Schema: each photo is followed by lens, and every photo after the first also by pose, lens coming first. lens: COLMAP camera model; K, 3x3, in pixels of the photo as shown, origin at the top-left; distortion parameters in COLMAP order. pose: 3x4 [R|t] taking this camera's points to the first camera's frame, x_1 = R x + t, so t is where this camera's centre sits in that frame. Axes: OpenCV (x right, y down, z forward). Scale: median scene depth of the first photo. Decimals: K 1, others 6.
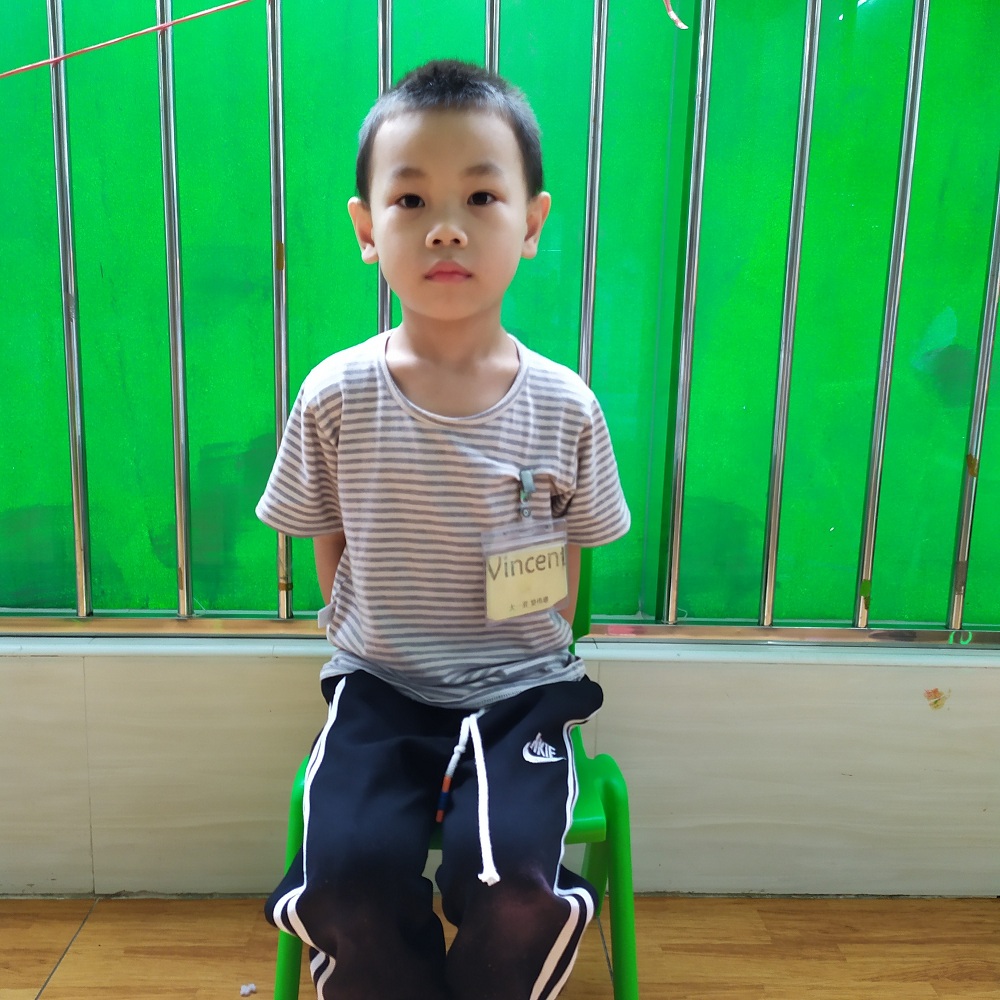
lens RADIAL K [[958.8, 0, 500.5], [0, 958.8, 506.4], [0, 0, 1]] dist [0.014063, 0.000000]
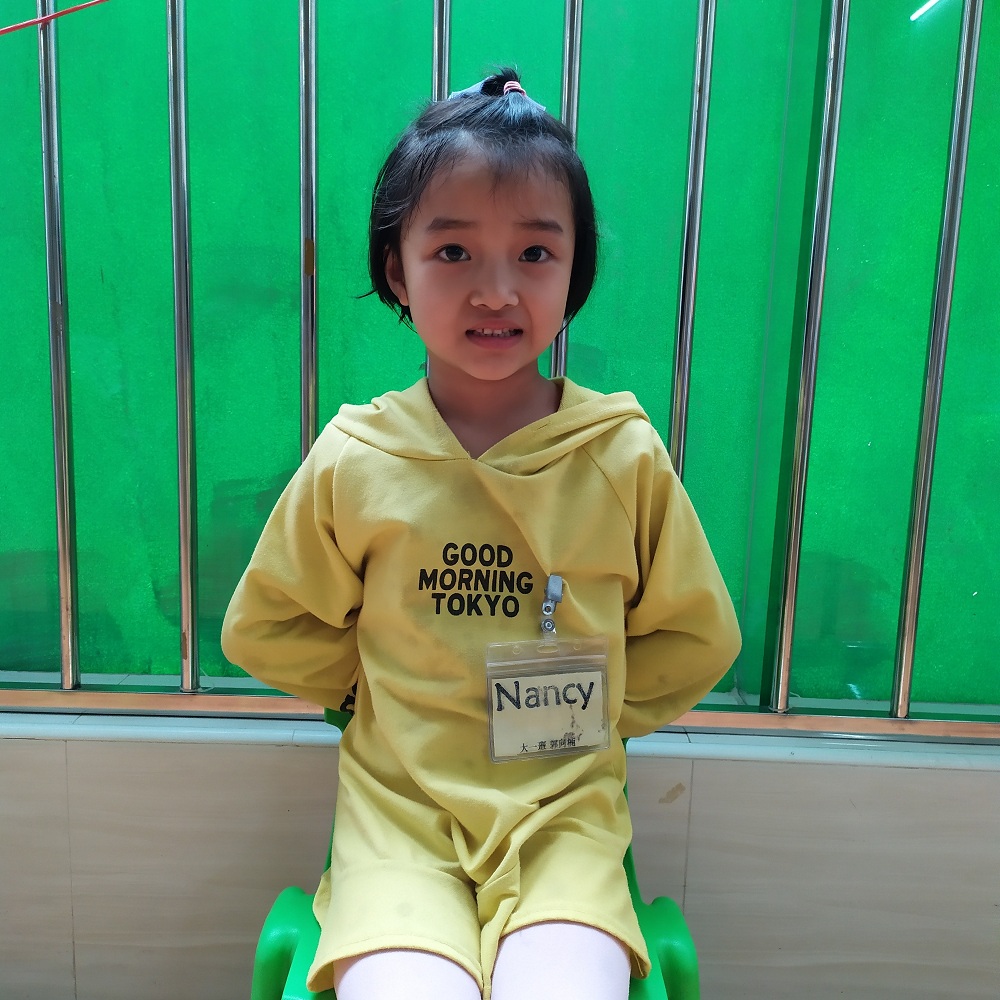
lens RADIAL K [[958.8, 0, 496.4], [0, 958.8, 501.8], [0, 0, 1]] dist [0.014063, 0.000000]
pose [[0.998956, 0.014450, -0.043344, -0.029788], [-0.015007, 0.999809, -0.012539, -0.041285], [0.043154, 0.013176, 0.998982, 0.176876]]
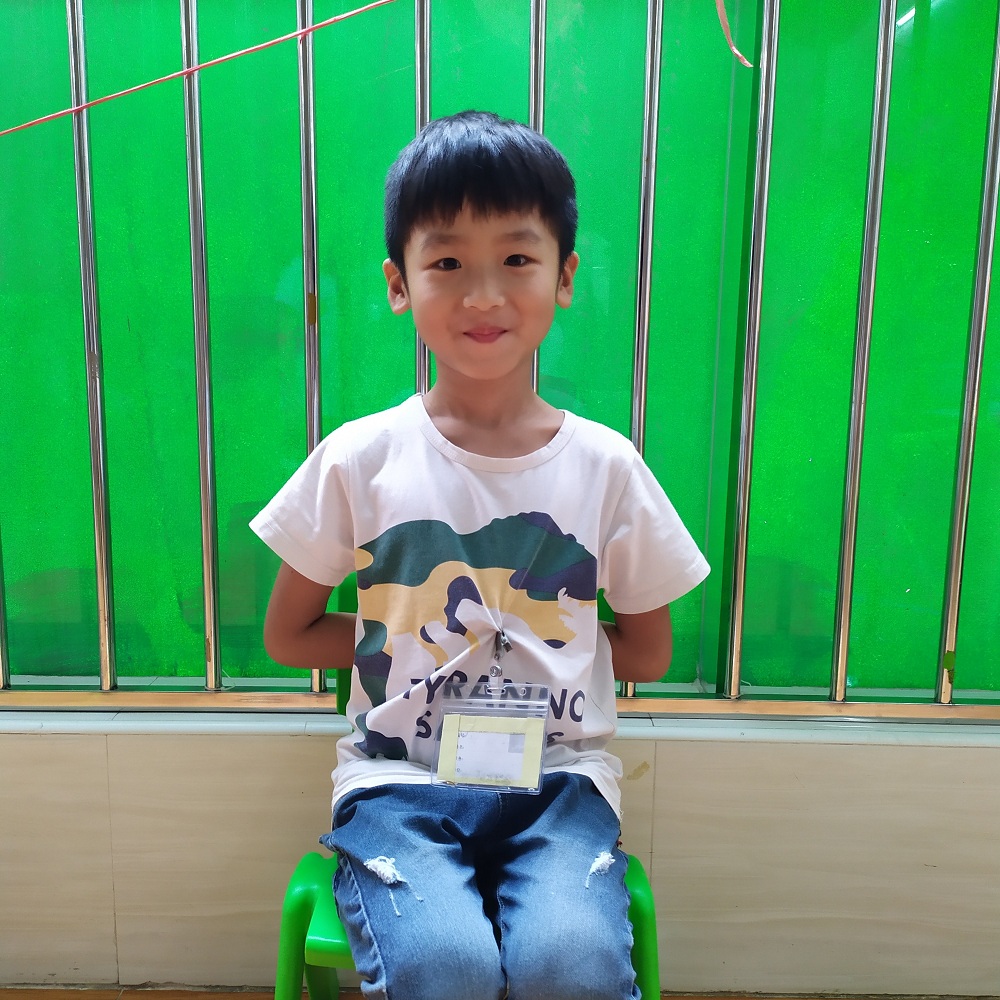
lens RADIAL K [[958.8, 0, 502.0], [0, 958.8, 503.4], [0, 0, 1]] dist [0.014063, 0.000000]
pose [[0.999087, -0.005039, -0.042429, -0.004482], [0.004353, 0.999859, -0.016235, -0.050478], [0.042505, 0.016036, 0.998968, 0.066065]]
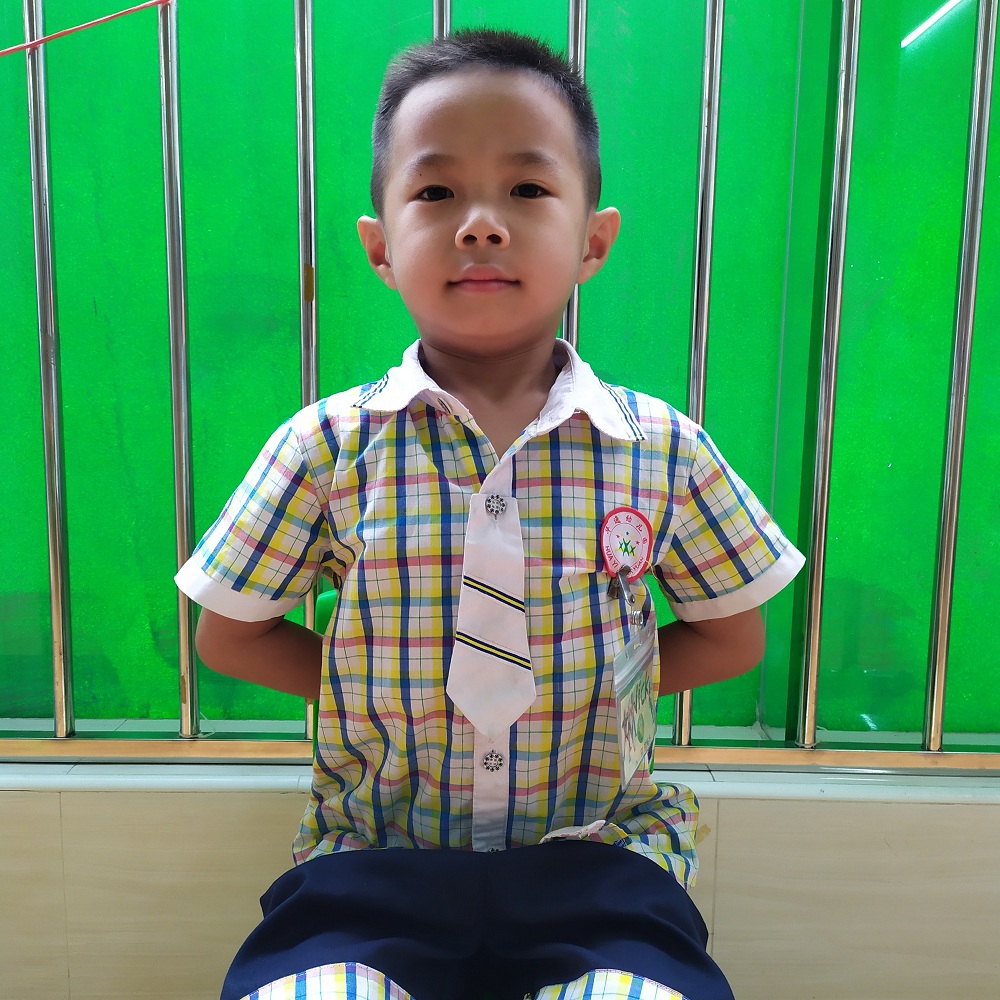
lens RADIAL K [[958.8, 0, 497.5], [0, 958.8, 505.0], [0, 0, 1]] dist [0.014063, 0.000000]
pose [[0.999112, -0.005573, -0.041770, -0.039515], [0.003841, 0.999134, -0.041425, -0.041607], [0.041964, 0.041228, 0.998268, 0.206651]]
